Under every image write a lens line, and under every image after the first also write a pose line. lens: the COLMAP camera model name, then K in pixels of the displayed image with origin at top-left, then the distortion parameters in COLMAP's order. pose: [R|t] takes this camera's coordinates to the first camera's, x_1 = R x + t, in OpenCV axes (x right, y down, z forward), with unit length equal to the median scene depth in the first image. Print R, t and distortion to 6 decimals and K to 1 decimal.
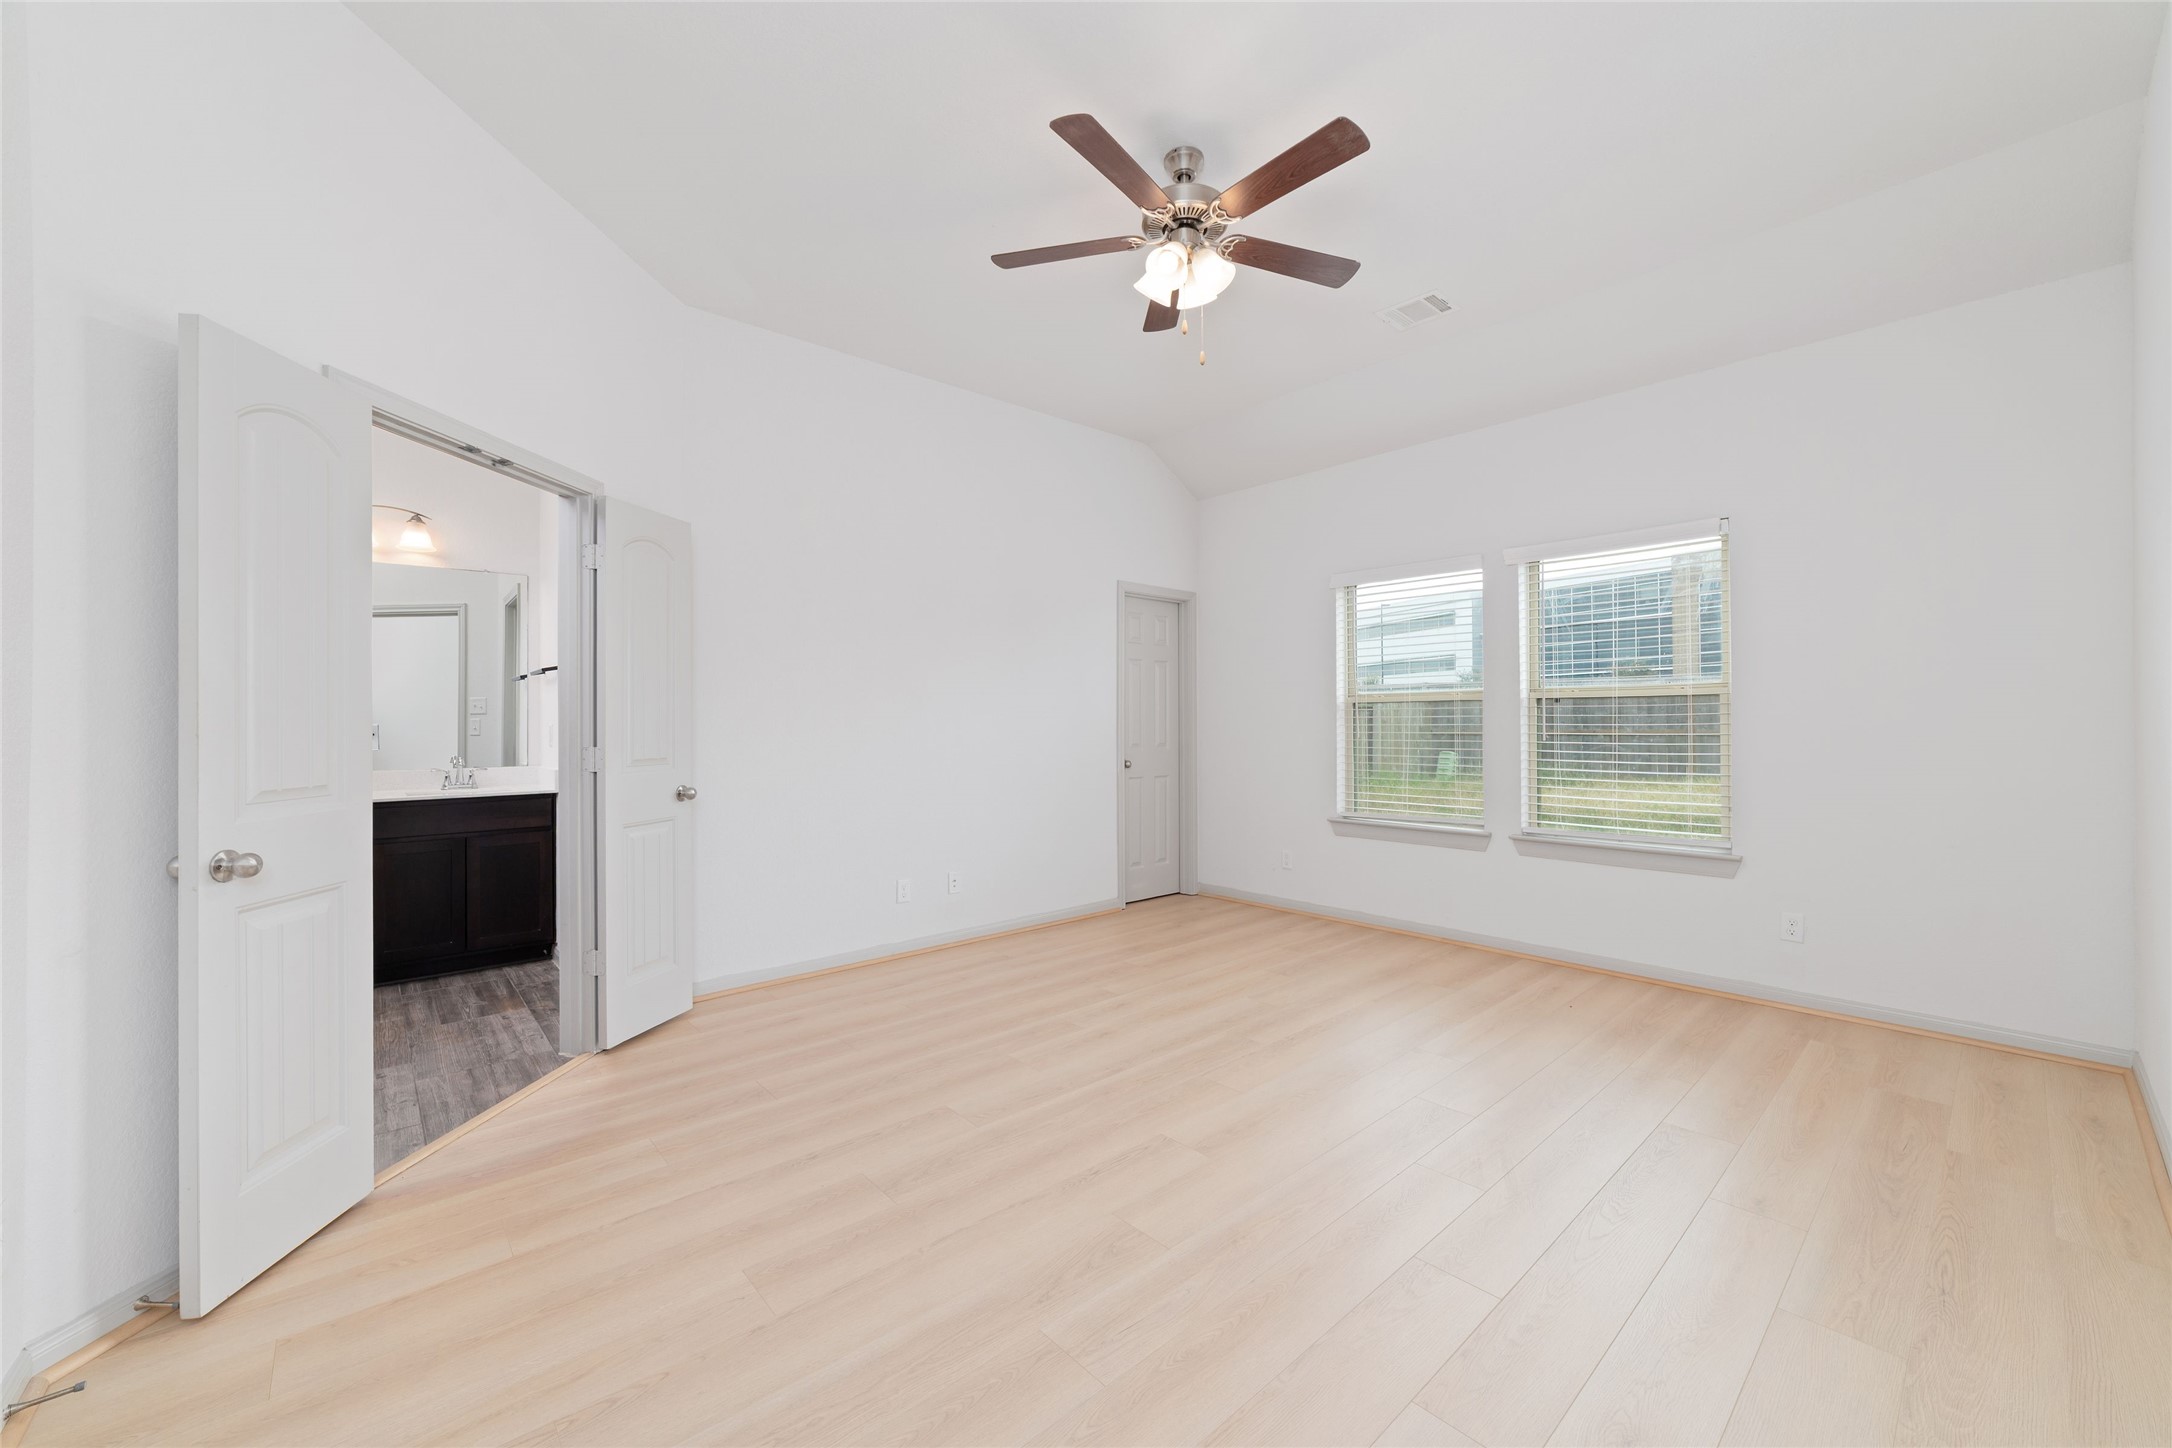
lens RADIAL K [[838.0, 0, 1088.9], [0, 838.0, 719.3], [0, 0, 1]] dist [-0.023466, 0.006678]
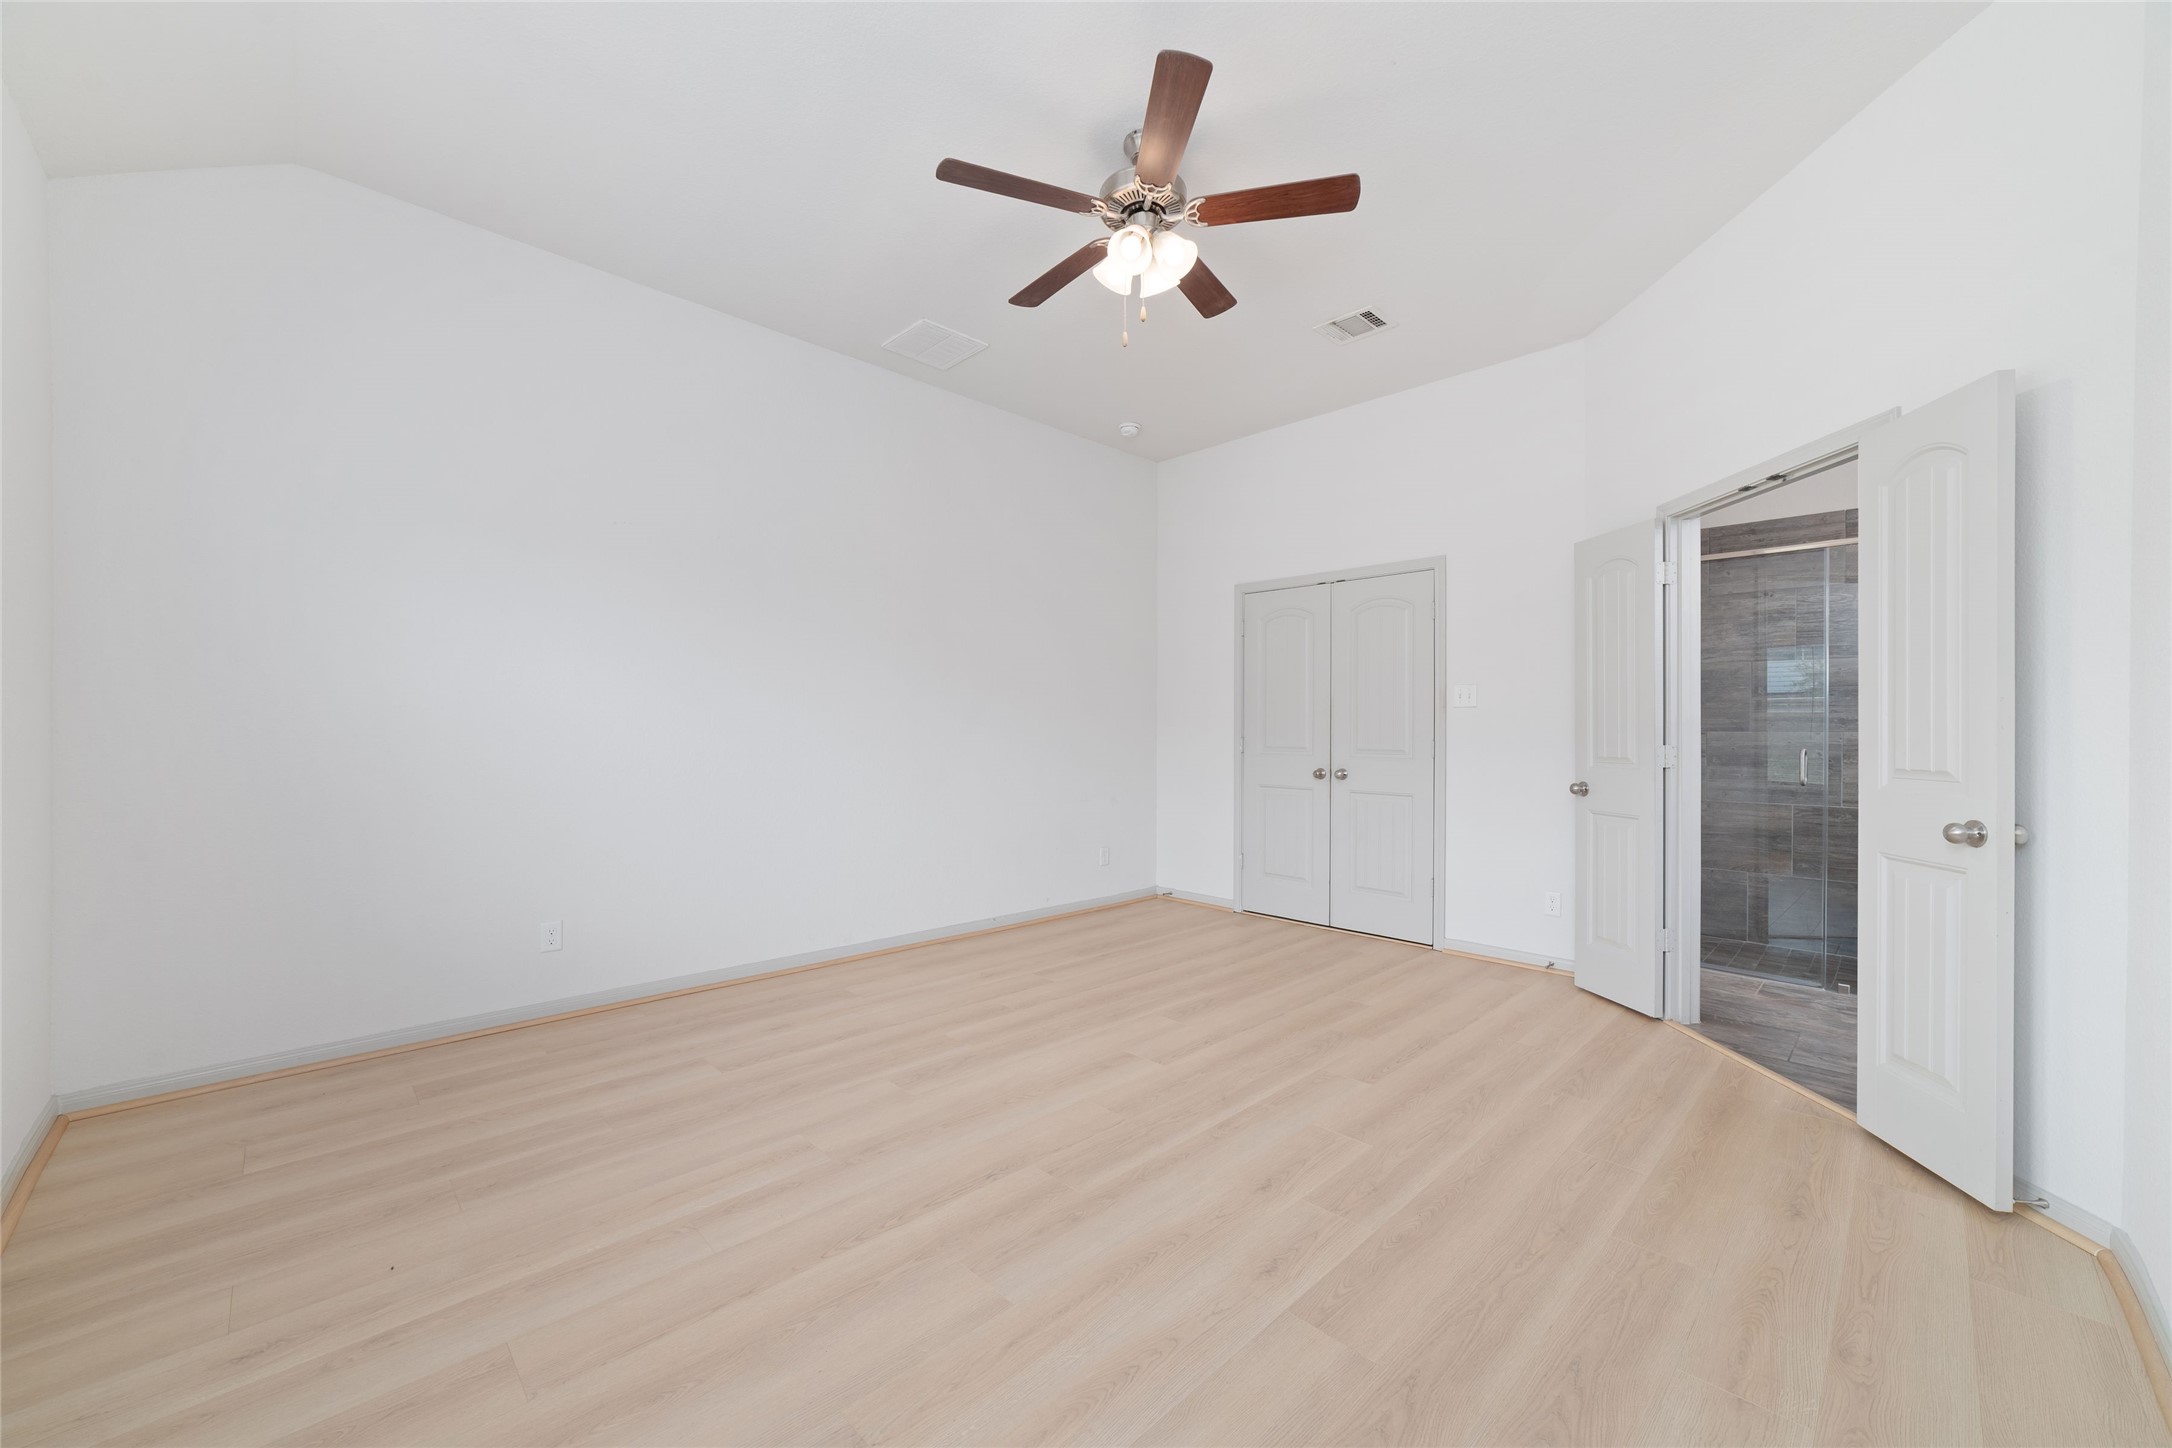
lens RADIAL K [[835.8, 0, 1092.9], [0, 835.8, 726.6], [0, 0, 1]] dist [-0.029119, 0.011877]
pose [[-0.998192, -0.001087, -0.060102, 0.195454], [-0.000651, 0.999973, -0.007286, 0.017454], [0.060109, -0.007234, -0.998166, 1.650603]]
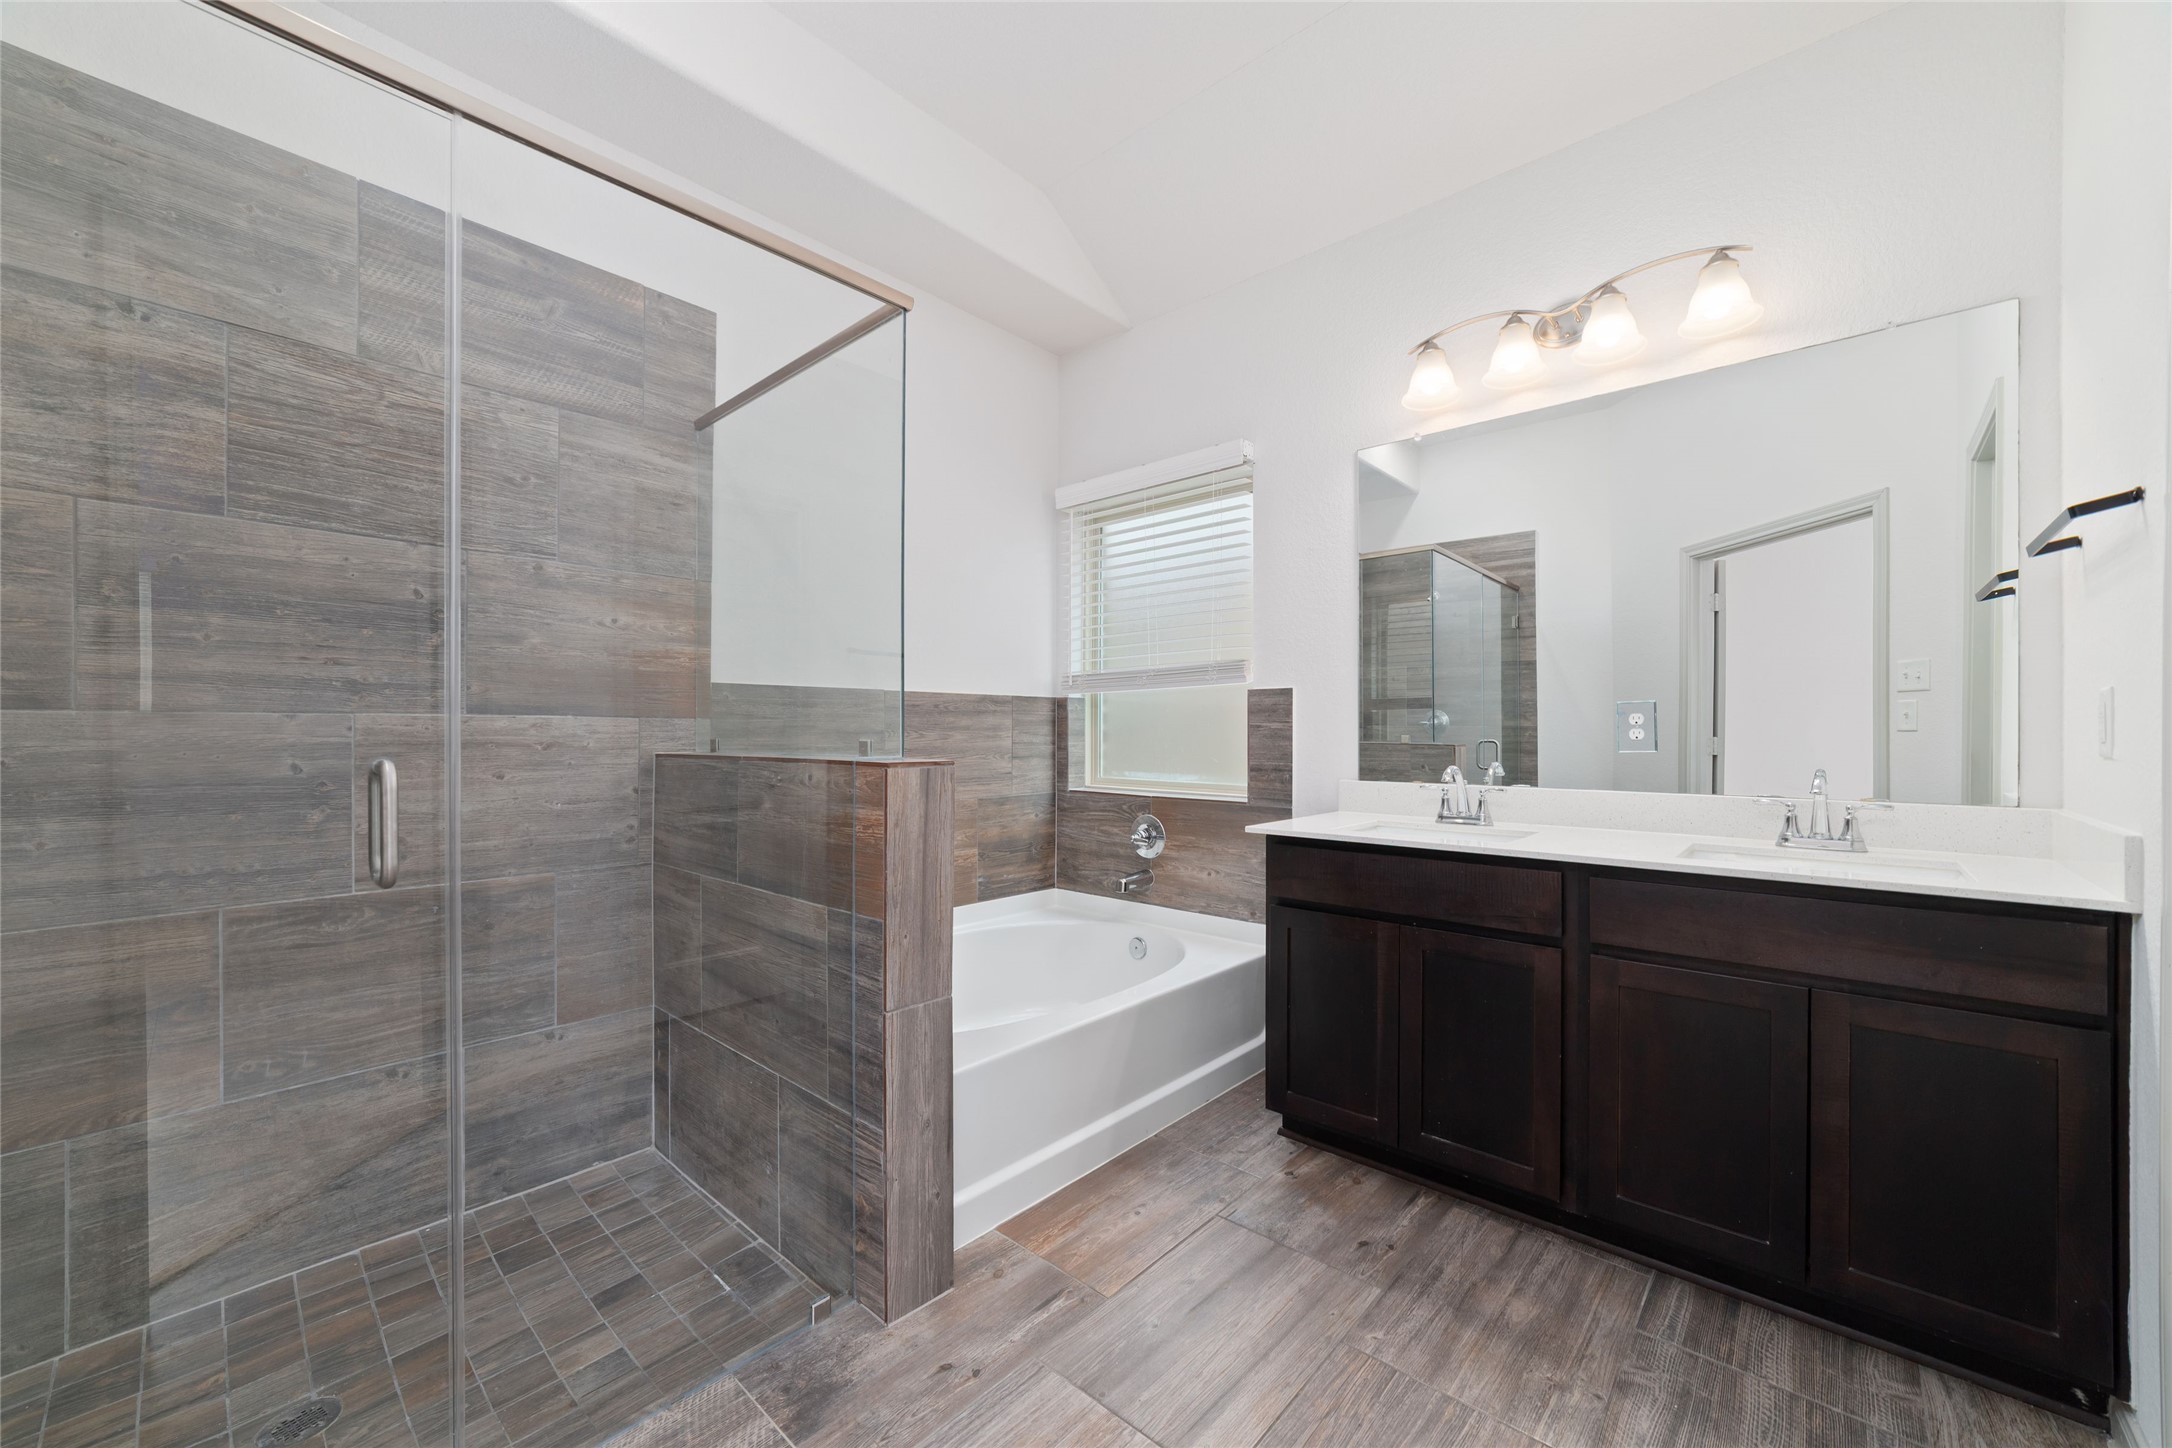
lens RADIAL K [[835.8, 0, 1092.9], [0, 835.8, 726.6], [0, 0, 1]] dist [-0.029119, 0.011877]
pose [[0.106563, 0.002928, -0.994302, -0.517422], [0.002130, 0.999993, 0.003172, 0.024078], [0.994304, -0.002455, 0.106556, 0.798618]]
